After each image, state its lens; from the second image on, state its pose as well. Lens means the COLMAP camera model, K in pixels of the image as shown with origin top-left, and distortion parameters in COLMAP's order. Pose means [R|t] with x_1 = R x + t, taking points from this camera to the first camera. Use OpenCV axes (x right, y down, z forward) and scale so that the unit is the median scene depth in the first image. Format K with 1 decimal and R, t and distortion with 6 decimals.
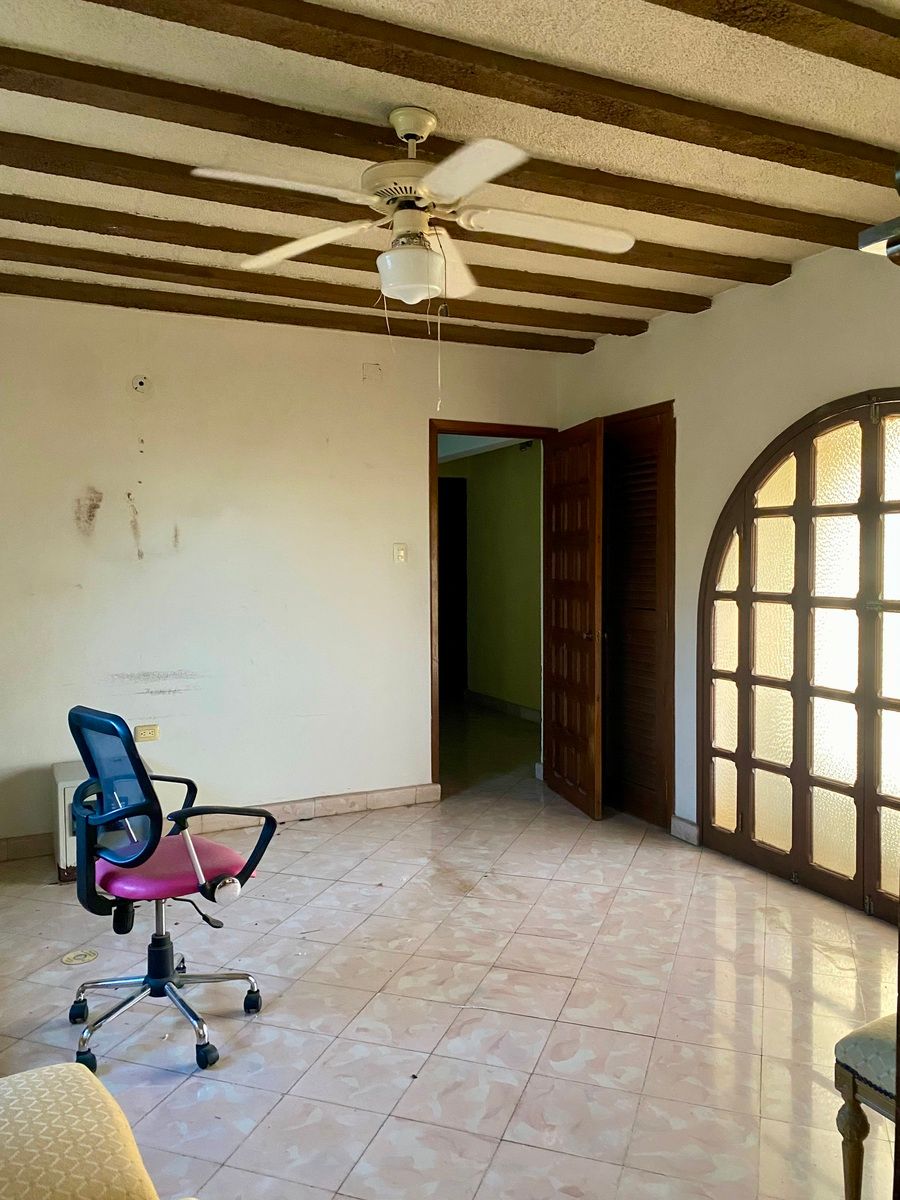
lens RADIAL K [[909.6, 0, 448.0], [0, 909.6, 600.3], [0, 0, 1]] dist [0.033076, -0.042695]
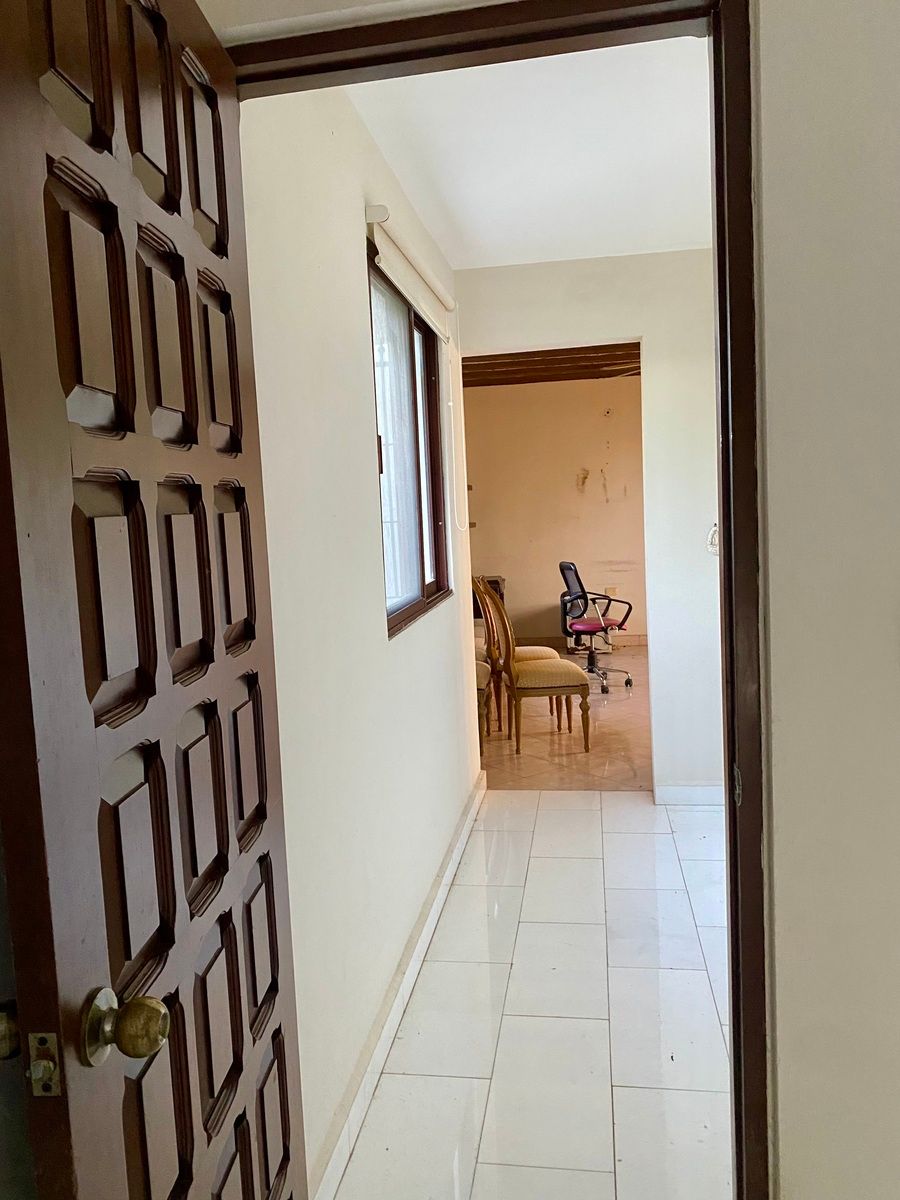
lens RADIAL K [[909.6, 0, 450.2], [0, 909.6, 599.0], [0, 0, 1]] dist [0.033076, -0.042695]
pose [[0.827290, 0.015709, -0.561555, 0.765252], [0.021056, 0.998040, 0.058939, 0.059561], [0.561380, -0.060583, 0.825337, -1.286336]]
